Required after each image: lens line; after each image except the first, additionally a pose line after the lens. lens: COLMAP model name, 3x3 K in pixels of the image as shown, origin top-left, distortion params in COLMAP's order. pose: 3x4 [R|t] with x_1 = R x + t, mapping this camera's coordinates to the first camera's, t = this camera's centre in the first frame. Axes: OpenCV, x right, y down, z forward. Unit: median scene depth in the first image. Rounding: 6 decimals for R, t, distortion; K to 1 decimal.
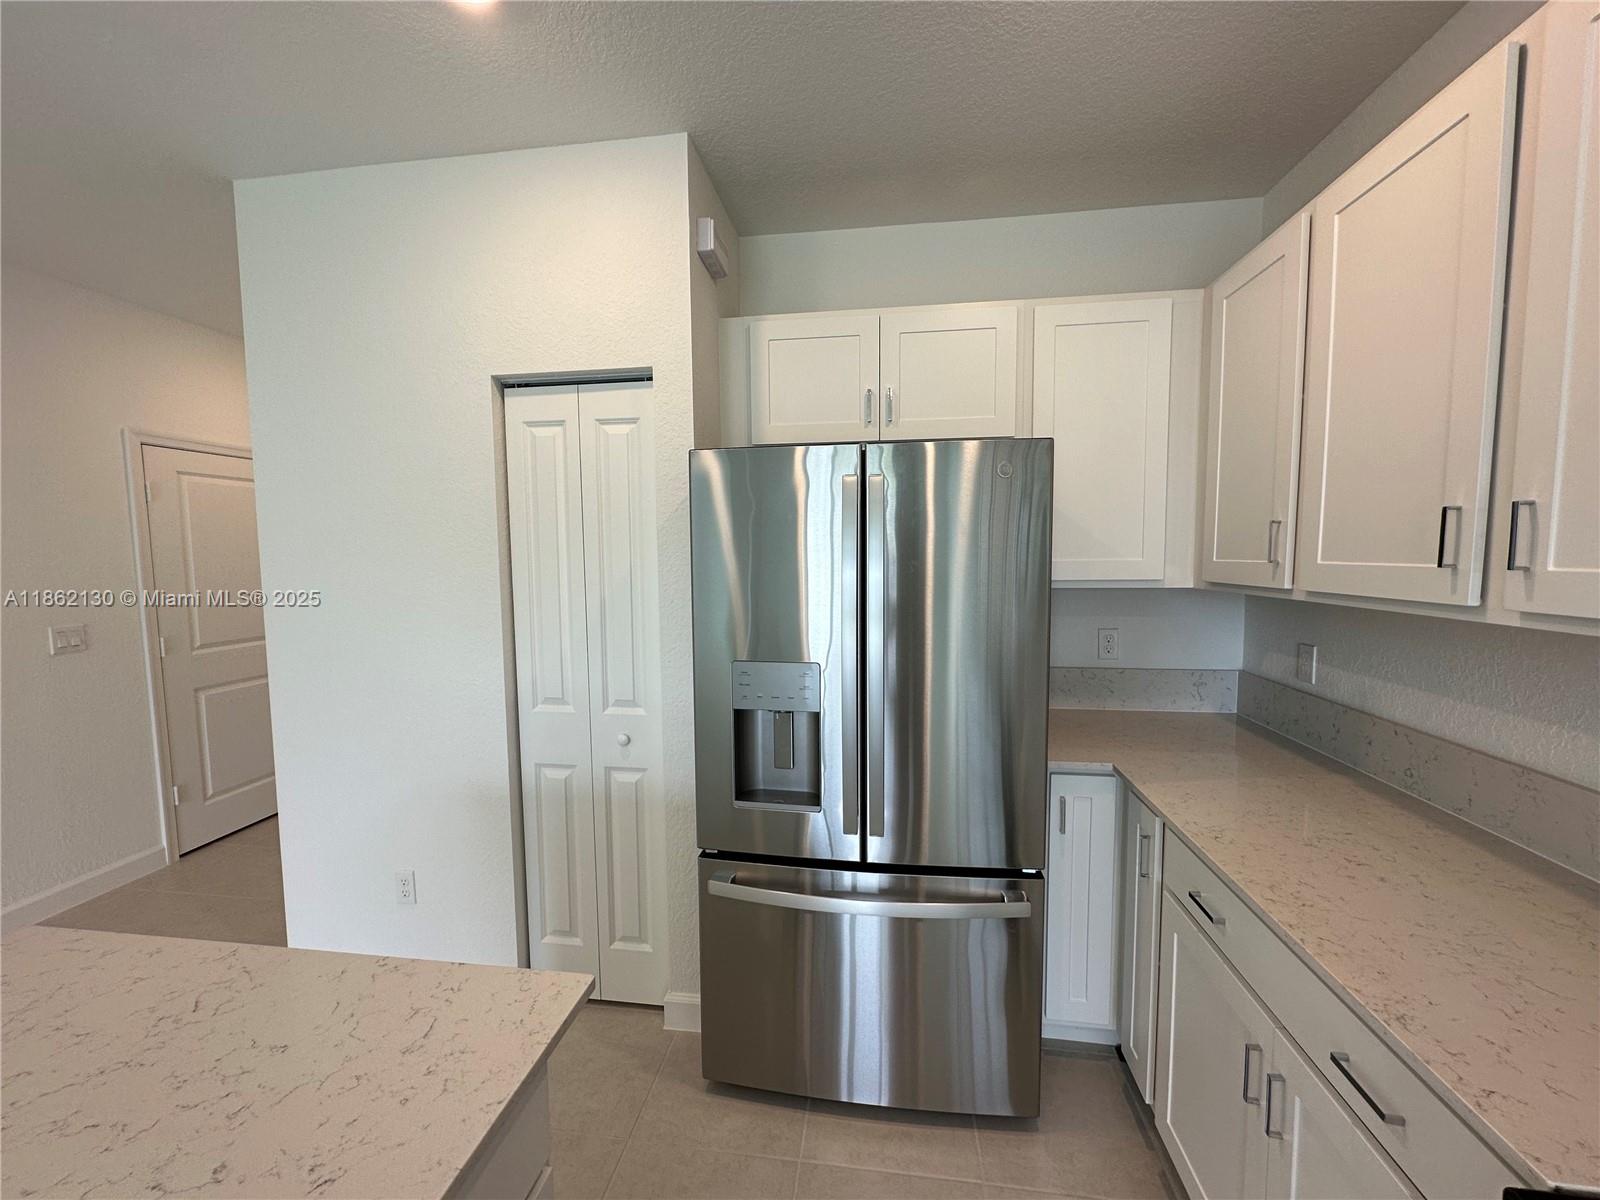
lens RADIAL K [[637.6, 0, 801.6], [0, 637.6, 601.2], [0, 0, 1]] dist [0.000100, 0.000615]
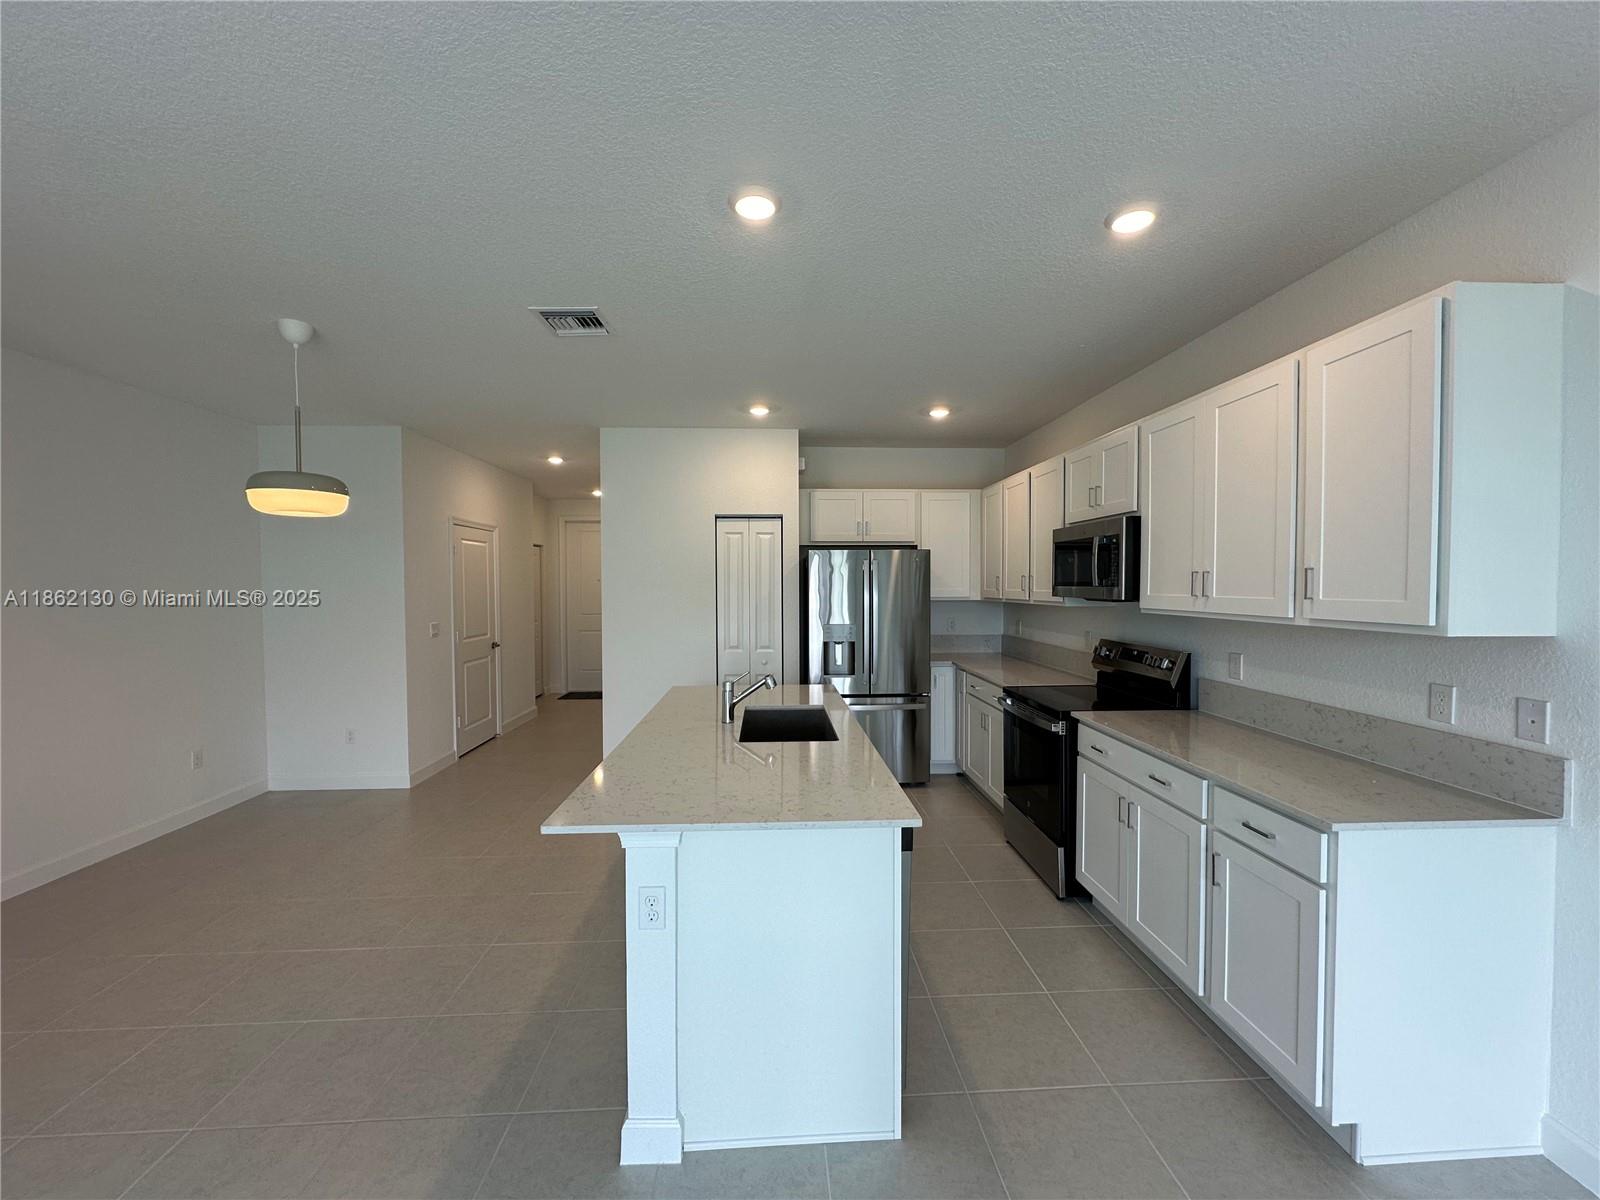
lens RADIAL K [[637.6, 0, 800.6], [0, 637.6, 604.9], [0, 0, 1]] dist [0.000100, 0.000615]
pose [[0.980981, -0.001591, 0.194098, -0.620563], [0.009980, 0.999057, -0.042250, 0.102816], [-0.193848, 0.043383, 0.980072, -1.427940]]
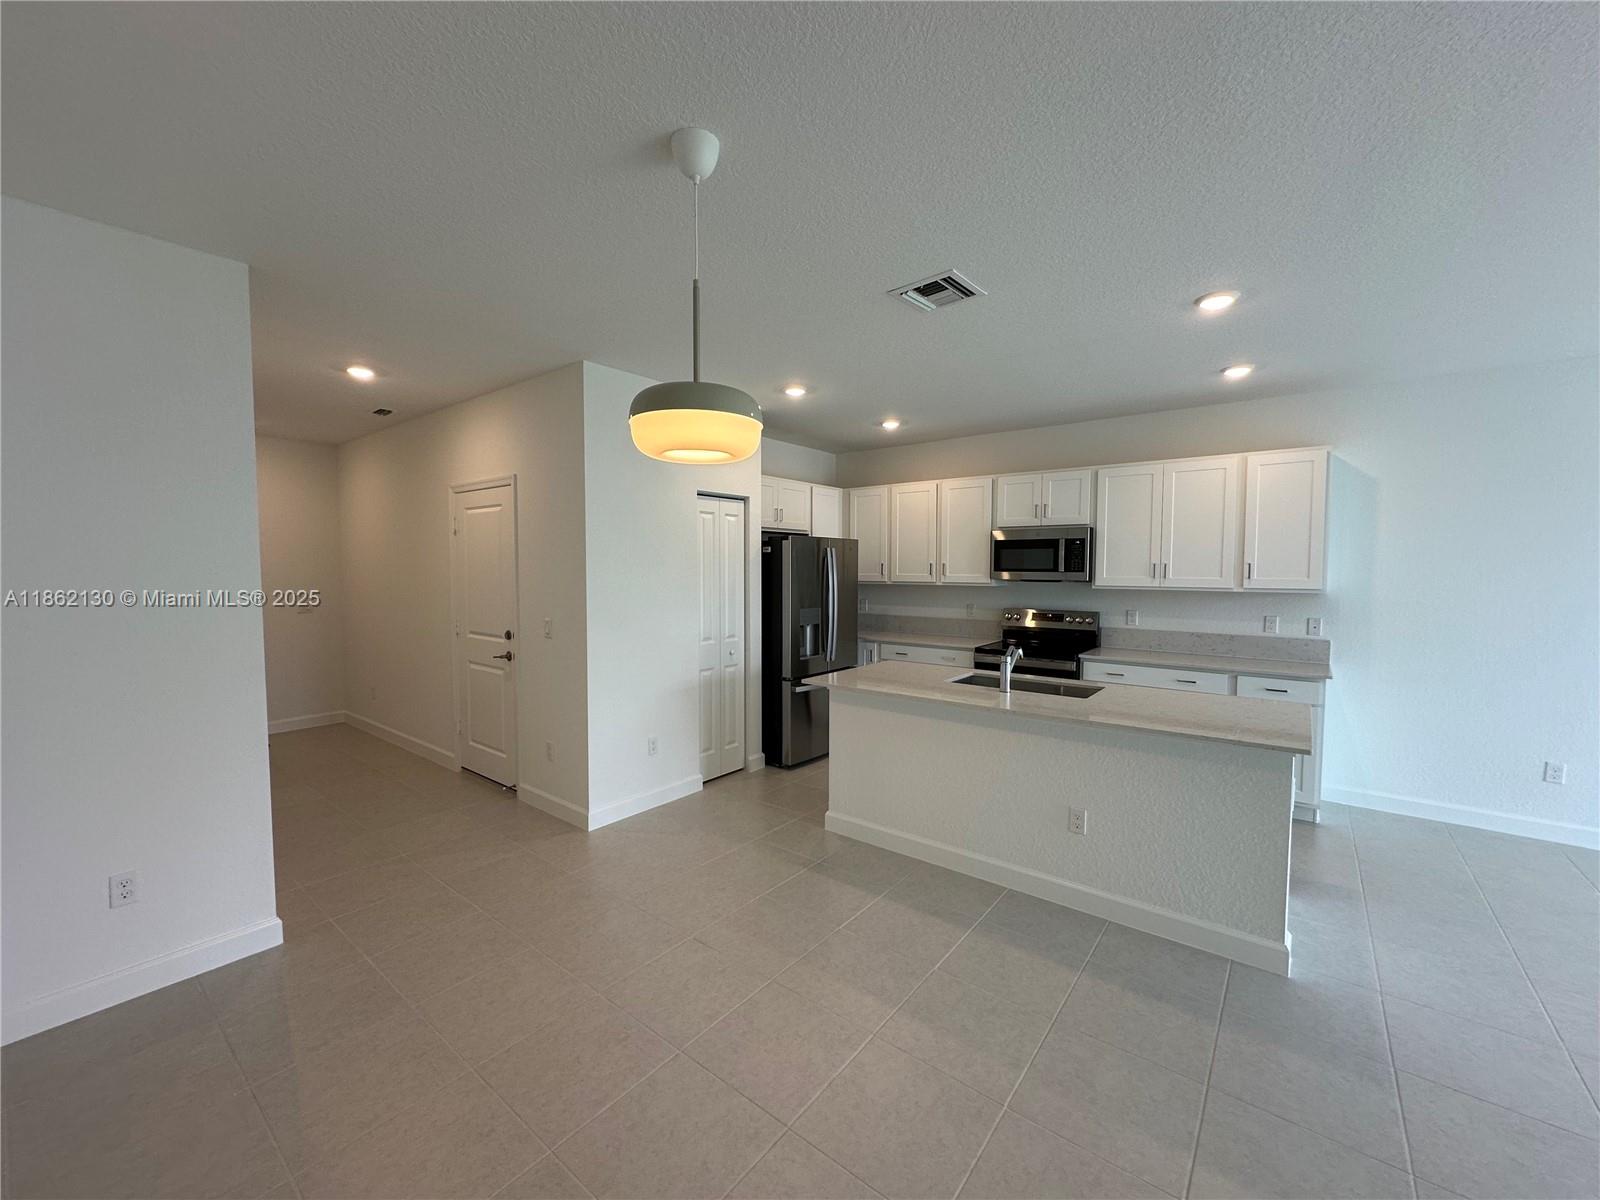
lens RADIAL K [[637.6, 0, 798.8], [0, 637.6, 607.5], [0, 0, 1]] dist [0.000100, 0.000615]
pose [[0.503354, -0.044666, 0.862925, -2.146925], [0.058706, 0.998123, 0.017420, 0.030970], [-0.862084, 0.041890, 0.505032, -0.375888]]
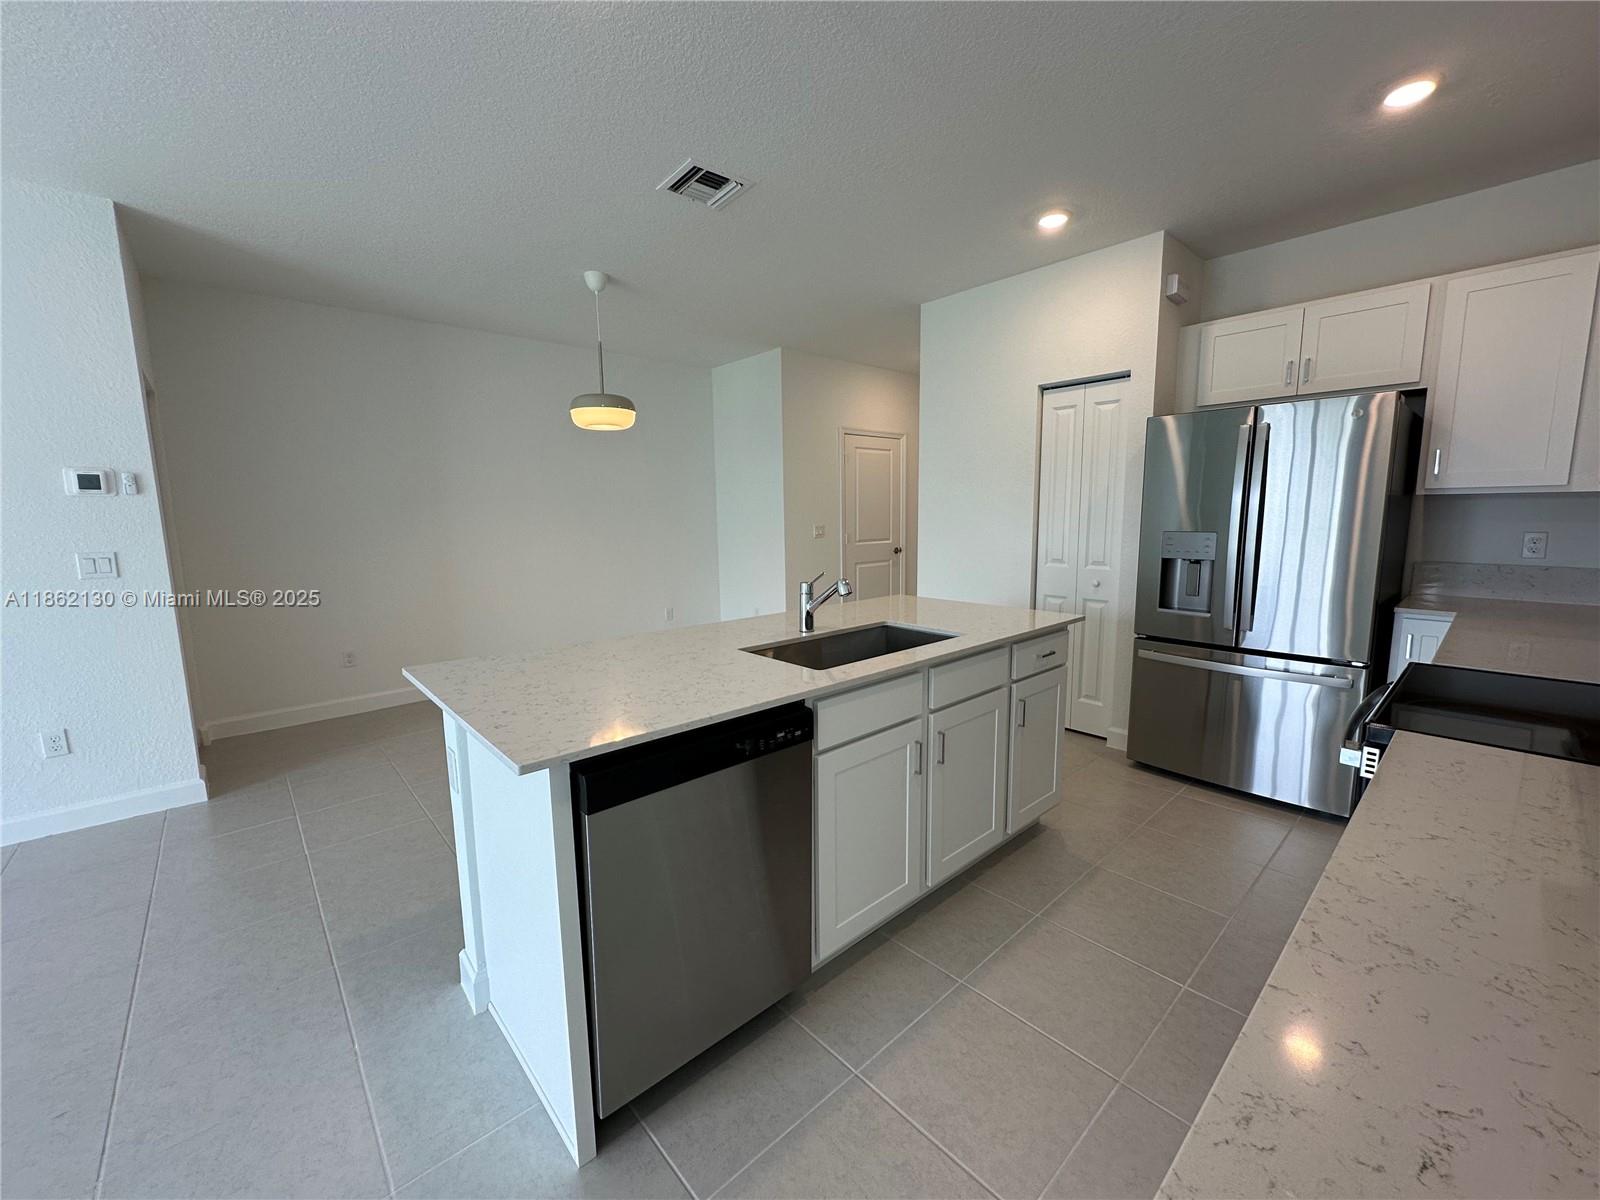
lens RADIAL K [[637.6, 0, 804.7], [0, 637.6, 602.3], [0, 0, 1]] dist [0.000100, 0.000615]
pose [[0.770541, 0.089710, -0.631045, 0.226845], [-0.040961, 0.994969, 0.091430, 0.140603], [0.636073, -0.044602, 0.770339, -0.905163]]
